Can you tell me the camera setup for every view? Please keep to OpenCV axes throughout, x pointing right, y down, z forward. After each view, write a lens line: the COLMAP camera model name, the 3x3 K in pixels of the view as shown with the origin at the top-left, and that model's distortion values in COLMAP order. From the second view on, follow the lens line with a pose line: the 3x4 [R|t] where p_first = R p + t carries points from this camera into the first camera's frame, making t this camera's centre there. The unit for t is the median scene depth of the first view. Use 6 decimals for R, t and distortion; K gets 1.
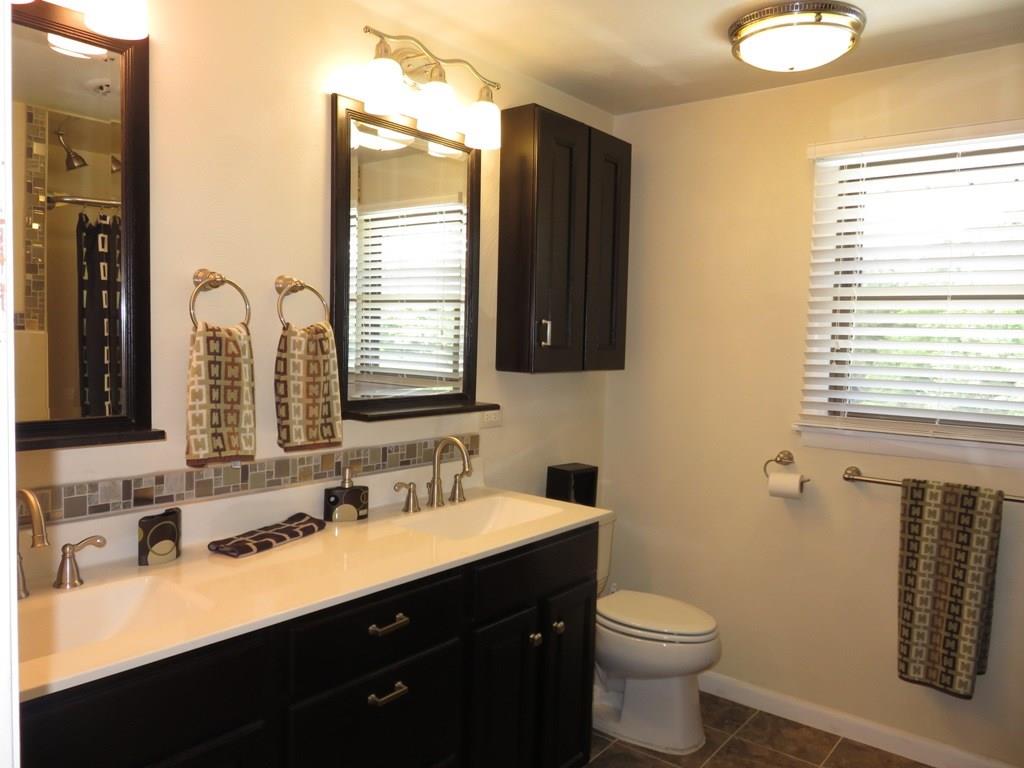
lens RADIAL K [[775.5, 0, 512.4], [0, 775.5, 382.0], [0, 0, 1]] dist [0.001138, -0.011491]
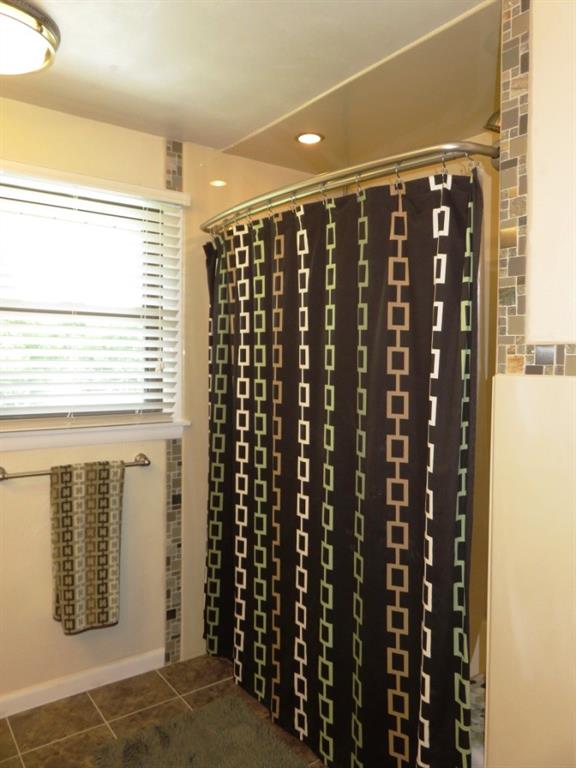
lens RADIAL K [[581.6, 0, 288.3], [0, 581.6, 386.1], [0, 0, 1]] dist [0.001138, -0.011491]
pose [[0.281288, -0.058471, 0.957840, -0.235370], [0.065689, 0.996974, 0.041569, -0.010912], [-0.957373, 0.051226, 0.284277, 0.414683]]
